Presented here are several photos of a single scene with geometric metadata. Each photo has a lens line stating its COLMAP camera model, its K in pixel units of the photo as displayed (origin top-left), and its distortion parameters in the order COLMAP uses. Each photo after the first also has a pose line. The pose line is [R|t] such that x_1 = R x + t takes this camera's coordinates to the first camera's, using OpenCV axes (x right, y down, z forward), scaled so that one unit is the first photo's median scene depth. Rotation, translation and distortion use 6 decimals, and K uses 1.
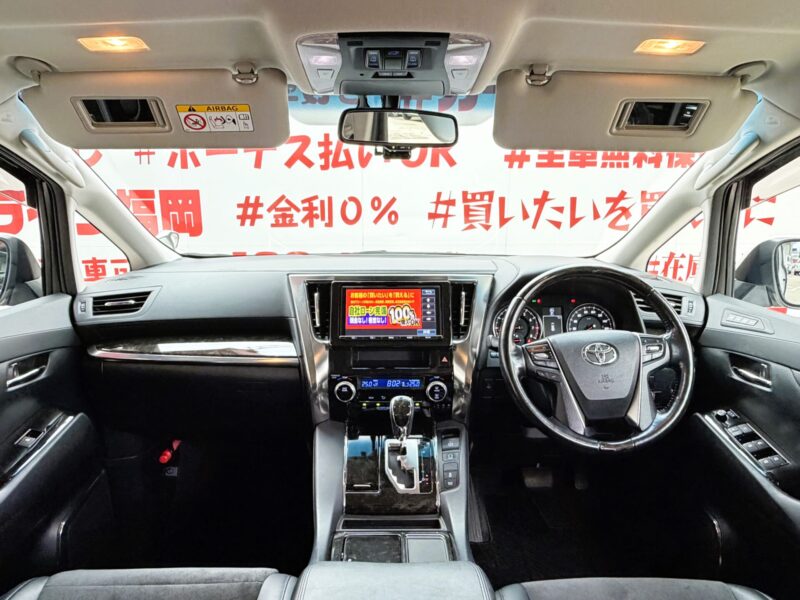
lens RADIAL K [[511.5, 0, 400.0], [0, 511.5, 300.0], [0, 0, 1]] dist [0.002337, 0.000807]
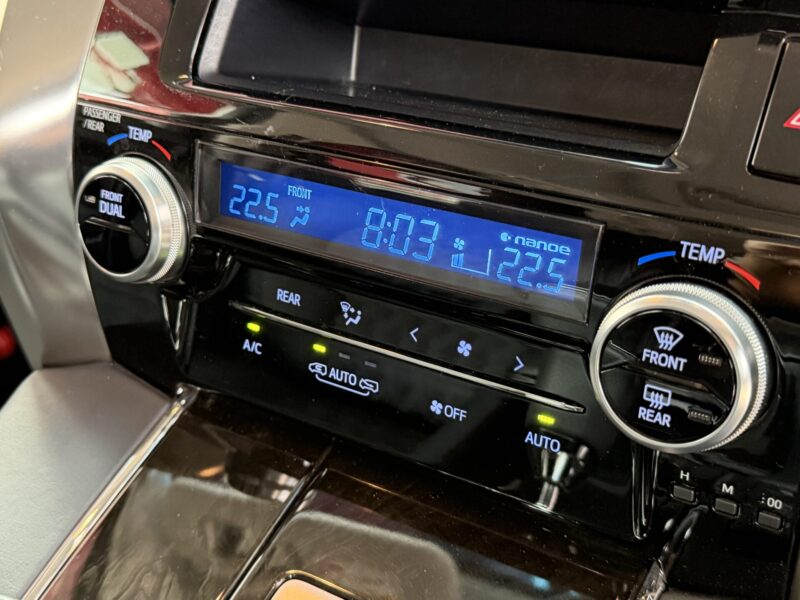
lens RADIAL K [[1025.9, 0, 405.3], [0, 1025.9, 303.8], [0, 0, 1]] dist [0.150490, -0.064234]
pose [[0.837612, 0.231403, -0.494832, 0.049063], [-0.132188, 0.964785, 0.227414, 0.042382], [0.530030, -0.125074, 0.838704, 0.275308]]
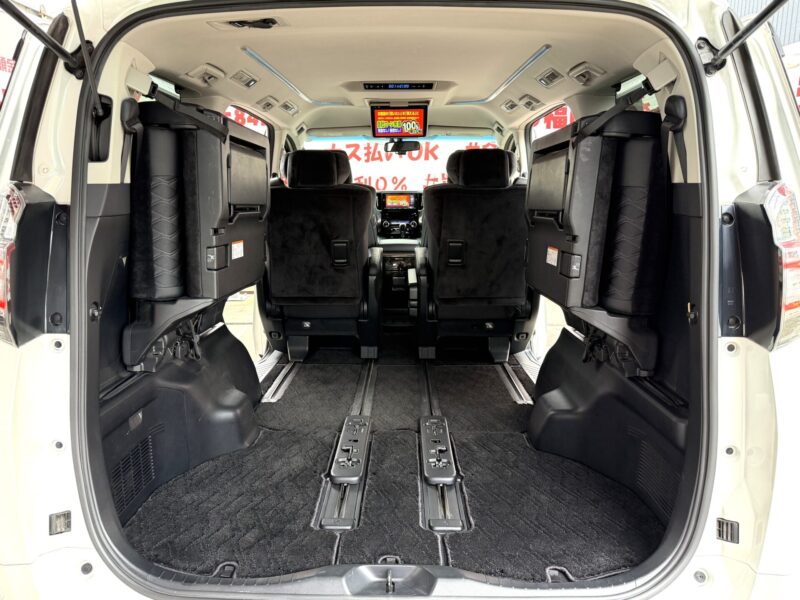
lens RADIAL K [[511.5, 0, 400.0], [0, 511.5, 300.0], [0, 0, 1]] dist [0.002337, 0.000807]
pose [[0.999498, 0.004085, -0.031416, 0.032609], [-0.003982, 0.999986, 0.003361, 0.240810], [0.031429, -0.003234, 0.999501, -0.859153]]
